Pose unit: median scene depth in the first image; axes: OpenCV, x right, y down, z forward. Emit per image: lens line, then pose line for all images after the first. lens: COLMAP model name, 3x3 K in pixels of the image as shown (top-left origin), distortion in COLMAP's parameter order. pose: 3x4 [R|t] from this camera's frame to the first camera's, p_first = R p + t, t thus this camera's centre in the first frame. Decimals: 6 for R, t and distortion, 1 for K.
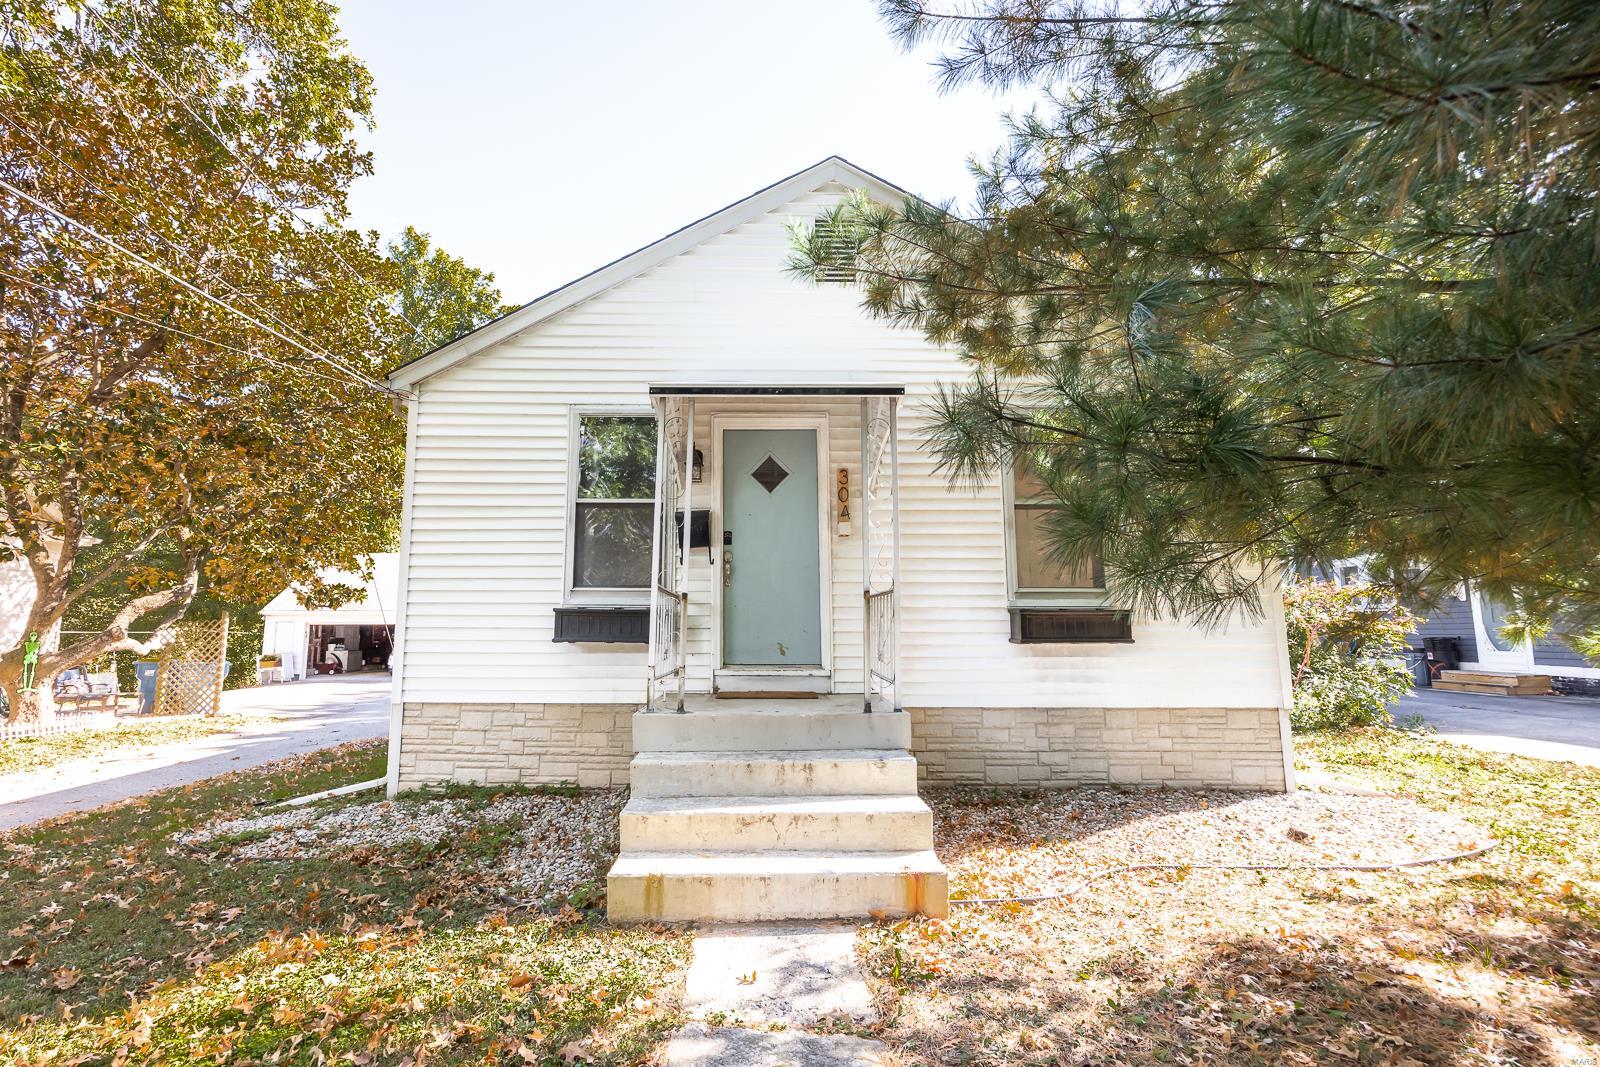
lens RADIAL K [[680.9, 0, 800.0], [0, 680.9, 533.5], [0, 0, 1]] dist [-0.014460, -0.000012]
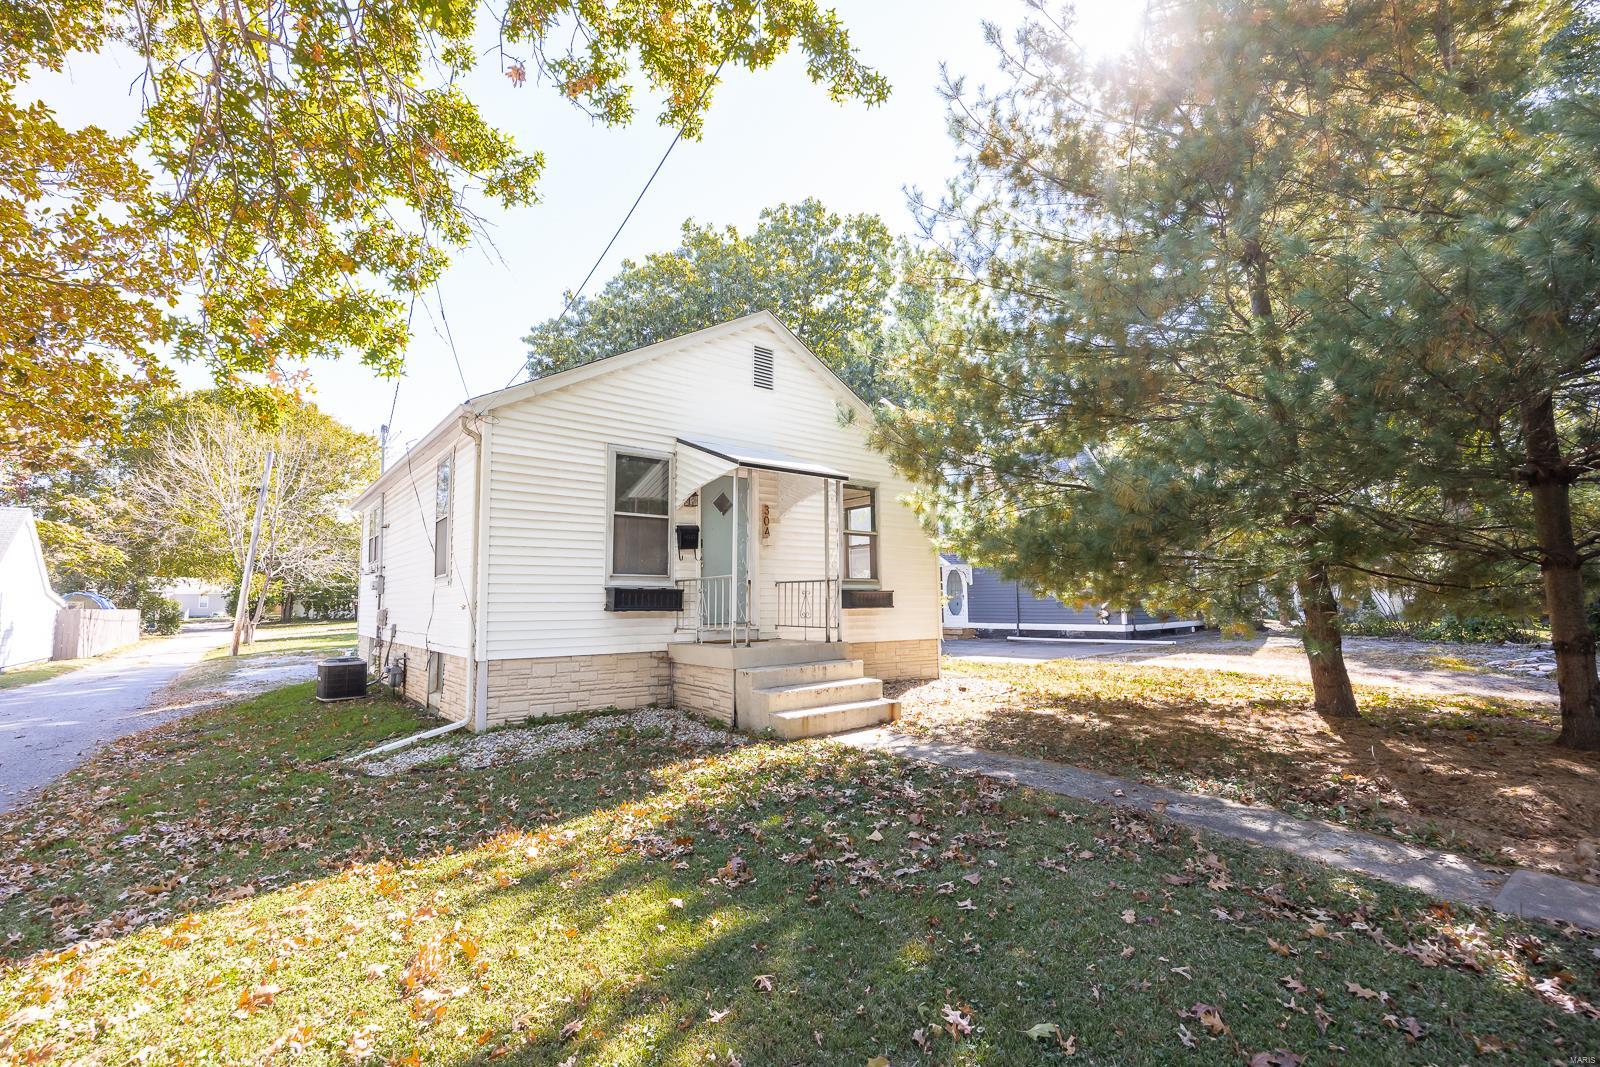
lens RADIAL K [[680.9, 0, 800.0], [0, 680.9, 533.5], [0, 0, 1]] dist [-0.014460, -0.000012]
pose [[0.791526, 0.055026, 0.608654, -0.894930], [-0.074159, 0.997227, 0.006286, -0.044008], [-0.606620, -0.050112, 0.793411, -0.375029]]
